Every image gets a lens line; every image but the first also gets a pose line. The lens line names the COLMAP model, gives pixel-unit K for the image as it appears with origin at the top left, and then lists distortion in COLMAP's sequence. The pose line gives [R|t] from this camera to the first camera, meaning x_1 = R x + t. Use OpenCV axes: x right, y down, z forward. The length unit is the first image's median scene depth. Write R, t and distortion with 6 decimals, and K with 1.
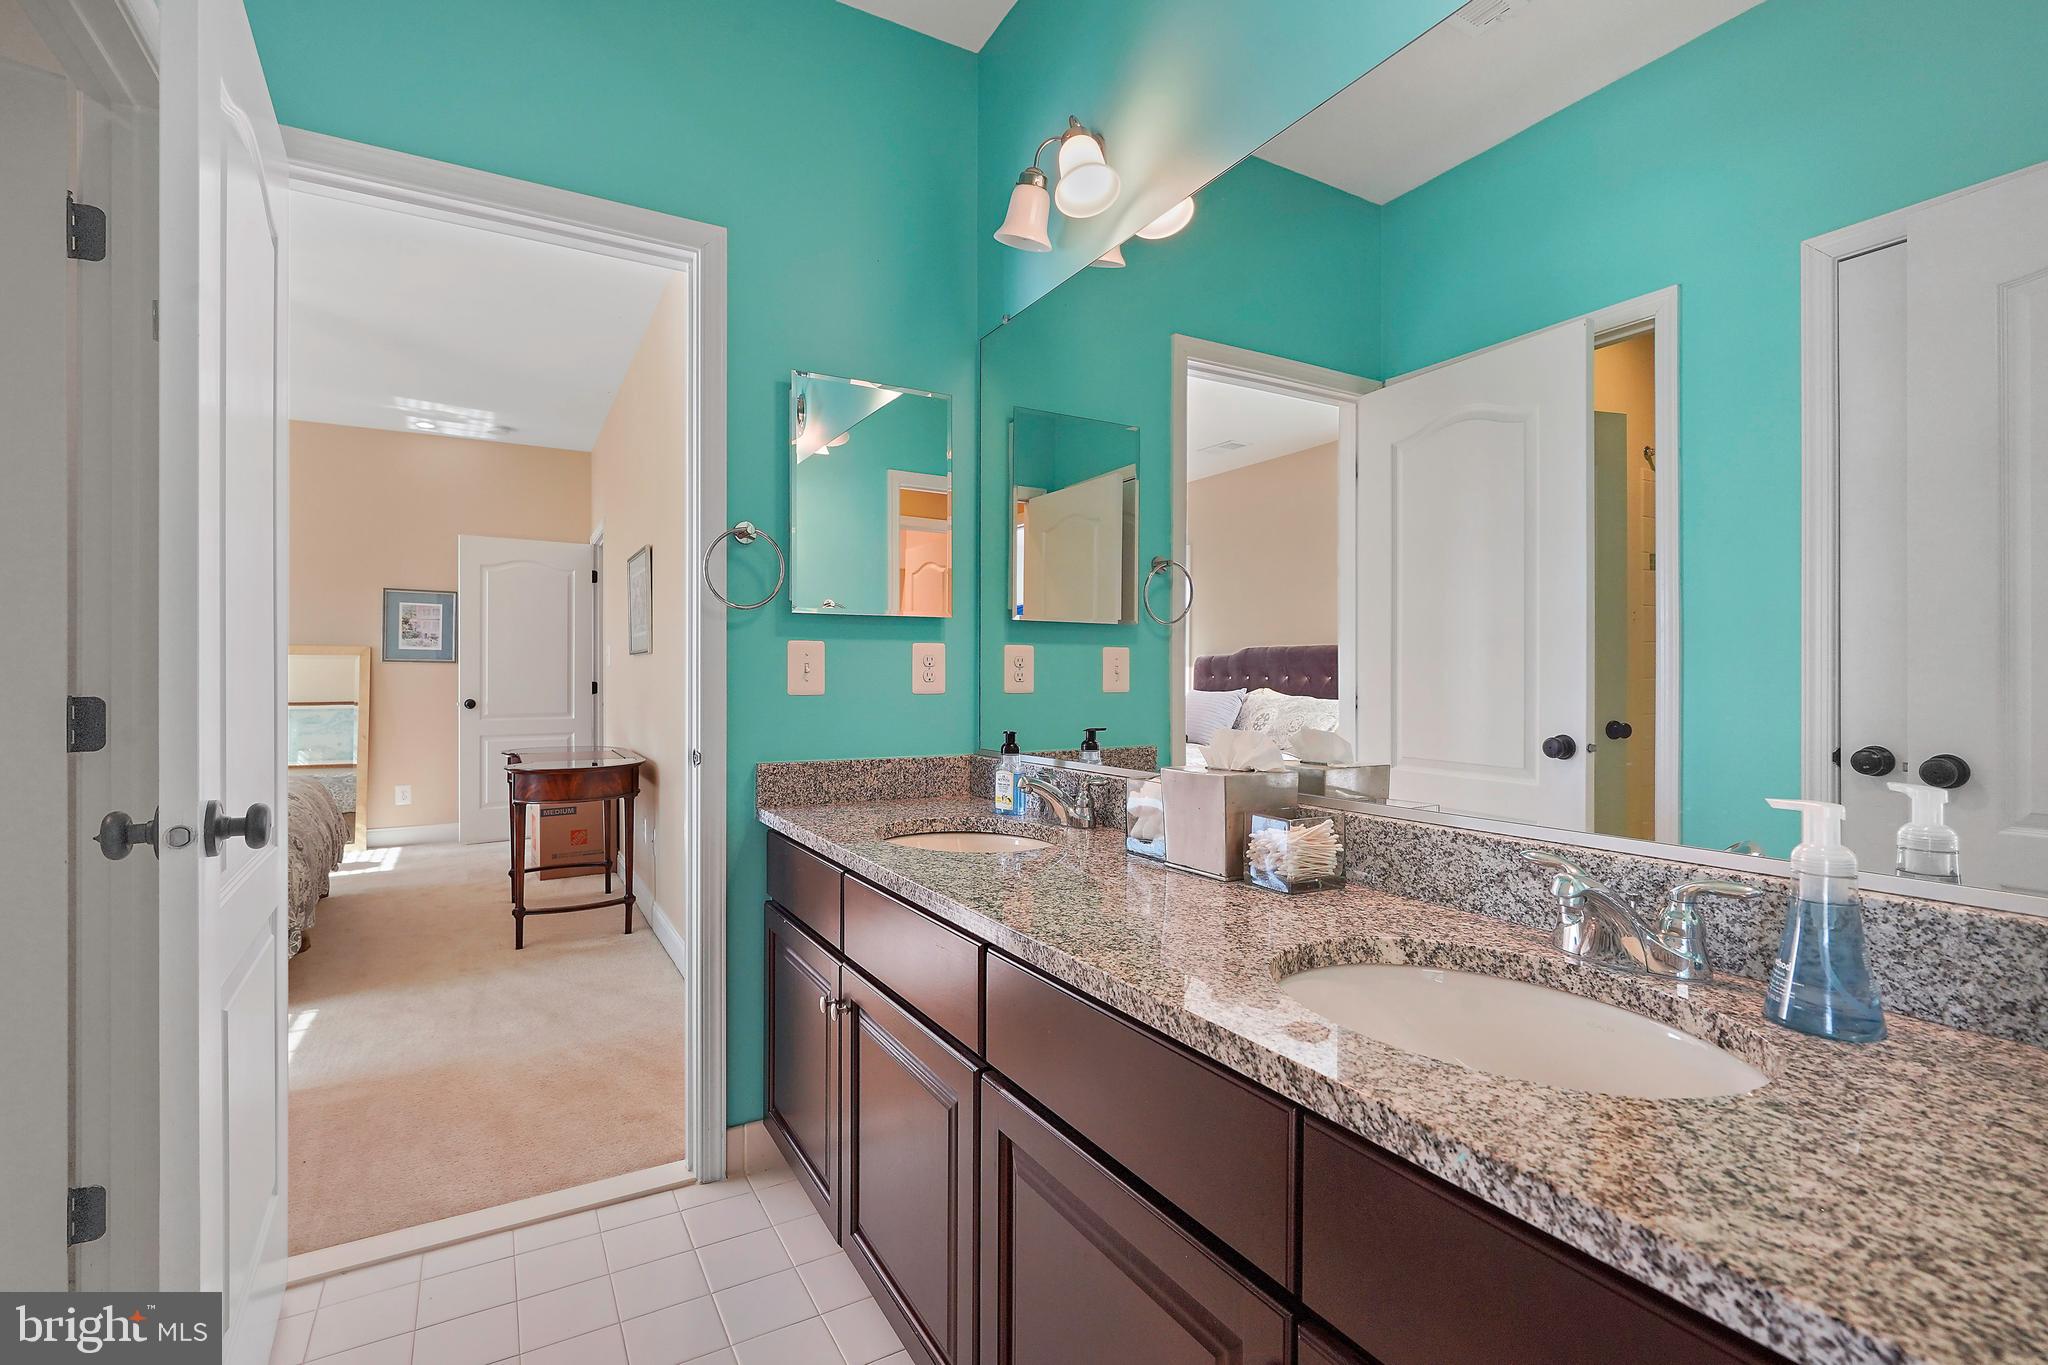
lens RADIAL K [[927.8, 0, 1024.1], [0, 927.8, 678.2], [0, 0, 1]] dist [-0.023705, -0.000231]
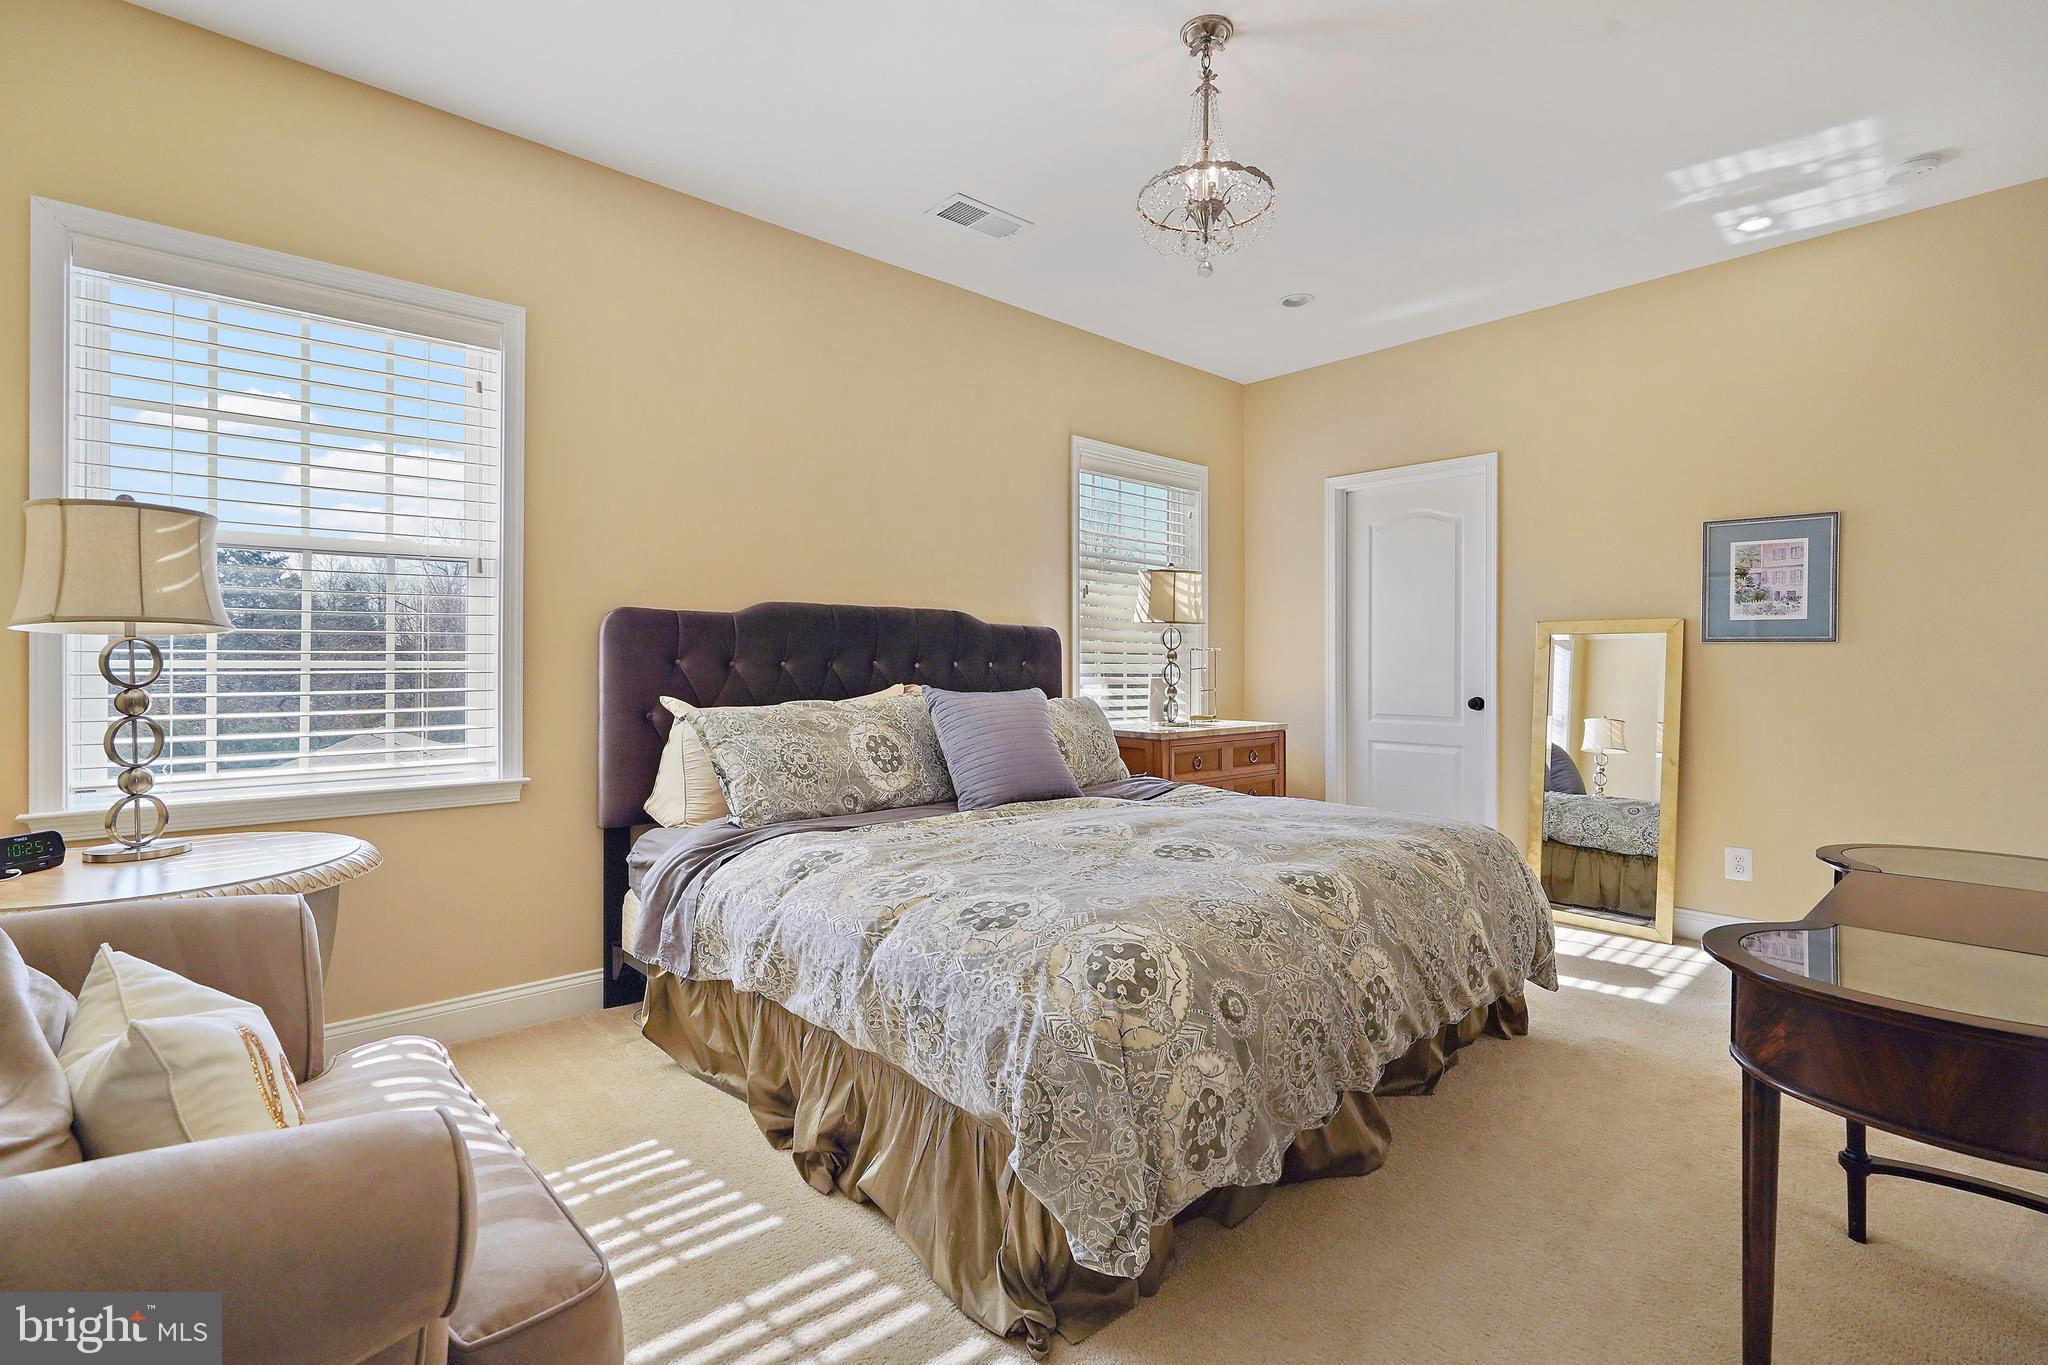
lens RADIAL K [[927.8, 0, 1021.7], [0, 927.8, 669.0], [0, 0, 1]] dist [-0.023705, -0.000231]
pose [[0.188012, -0.002256, -0.982164, -0.179653], [0.003738, 0.999992, -0.001581, -0.000581], [0.982160, -0.003374, 0.188019, 0.430671]]
